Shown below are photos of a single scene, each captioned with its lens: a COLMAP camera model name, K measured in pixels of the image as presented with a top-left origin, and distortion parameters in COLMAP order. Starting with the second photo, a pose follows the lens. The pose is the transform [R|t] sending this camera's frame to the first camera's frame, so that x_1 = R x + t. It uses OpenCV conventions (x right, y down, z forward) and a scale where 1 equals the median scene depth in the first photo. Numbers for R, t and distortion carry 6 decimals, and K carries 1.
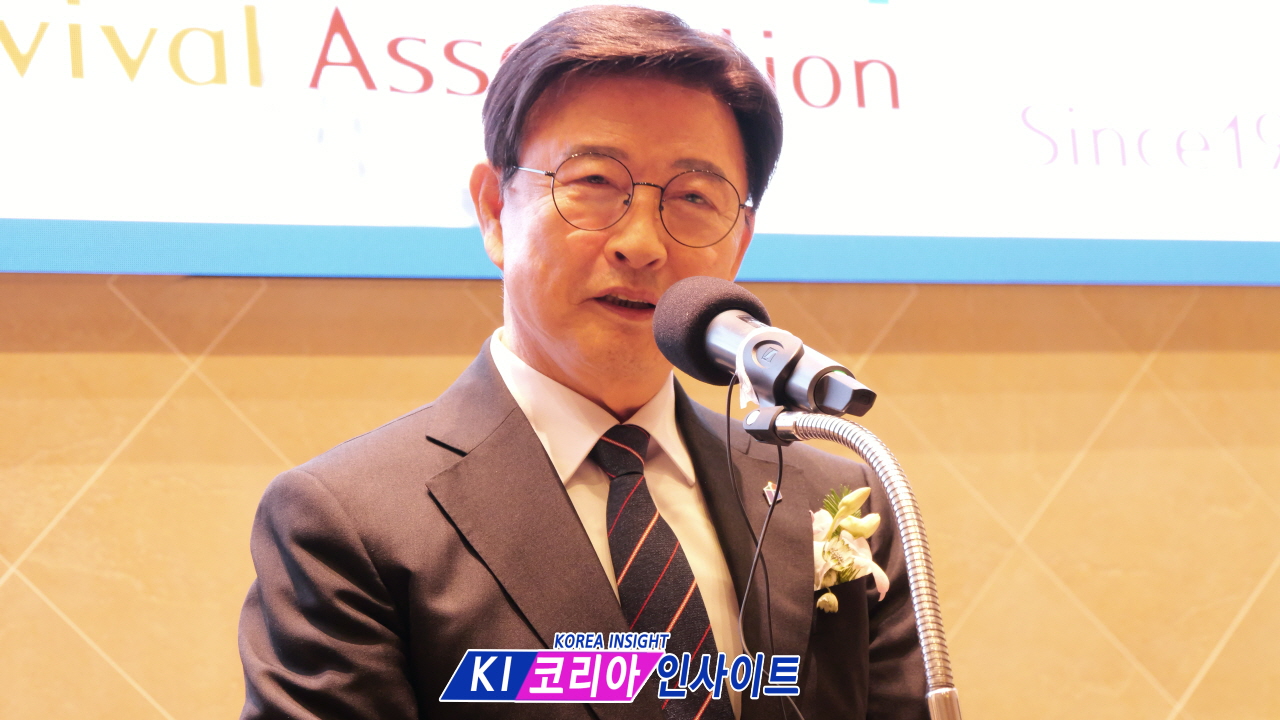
lens RADIAL K [[3715.1, 0, 640.0], [0, 3715.1, 360.0], [0, 0, 1]] dist [0.169156, 0.797056]
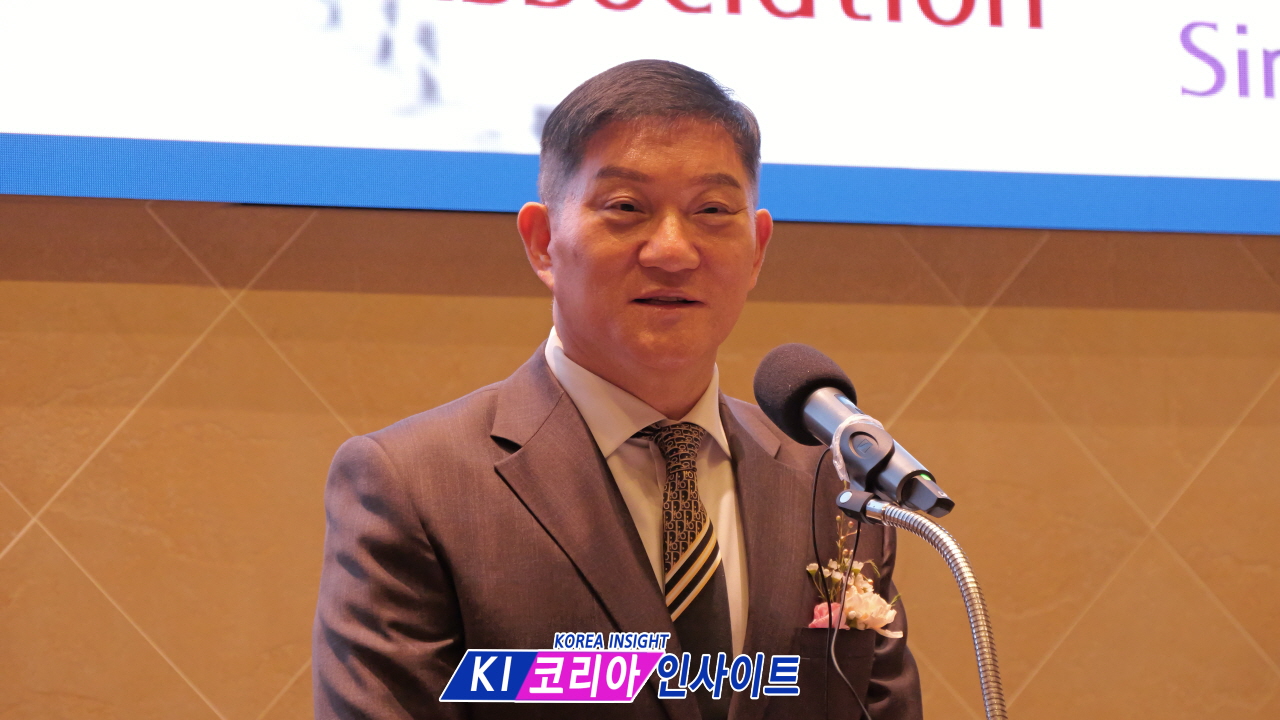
lens RADIAL K [[6650.7, 0, 640.0], [0, 6650.7, 360.0], [0, 0, 1]] dist [0.211334, 7.708526]
pose [[0.998646, 0.051983, -0.001893, -0.018431], [-0.051764, 0.996713, 0.062313, -0.090008], [0.005126, -0.062130, 0.998055, -0.609473]]
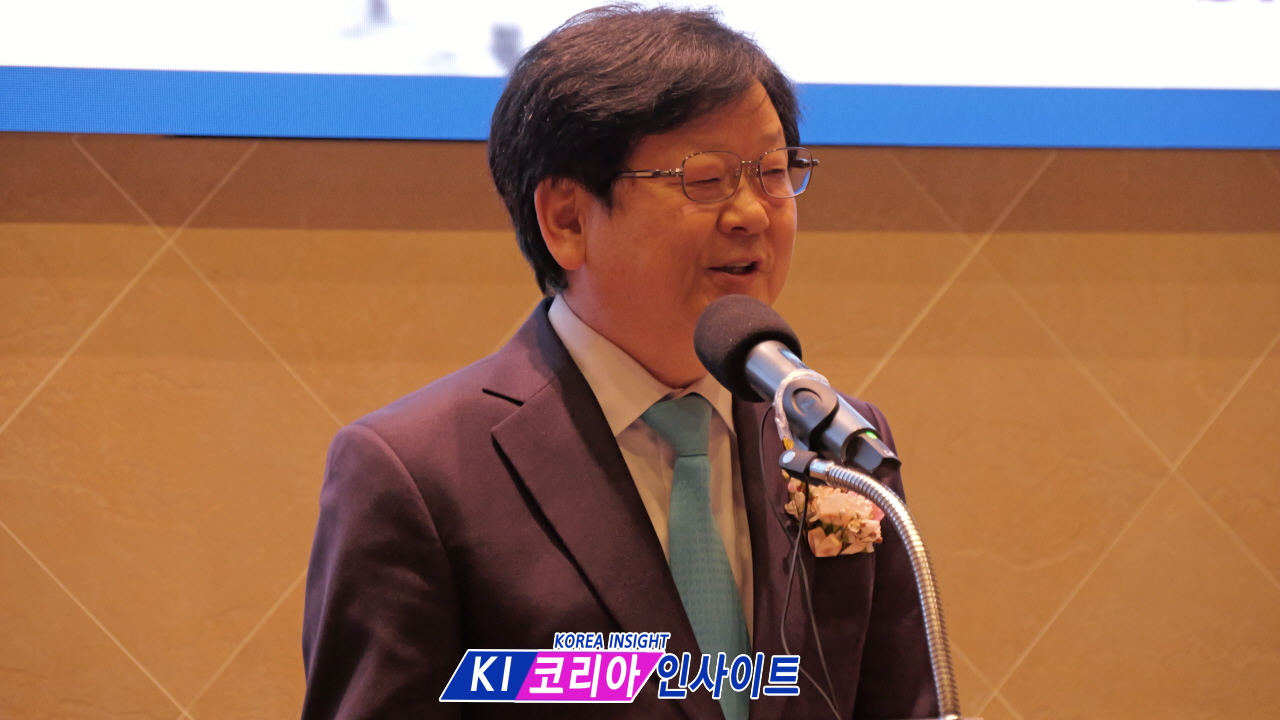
lens RADIAL K [[7752.1, 0, 640.0], [0, 7752.1, 360.0], [0, 0, 1]] dist [0.330673, 4.536056]
pose [[0.999156, 0.038805, -0.013446, 0.009735], [-0.037638, 0.996222, 0.078269, -0.112485], [0.016433, -0.077697, 0.996842, -0.739431]]
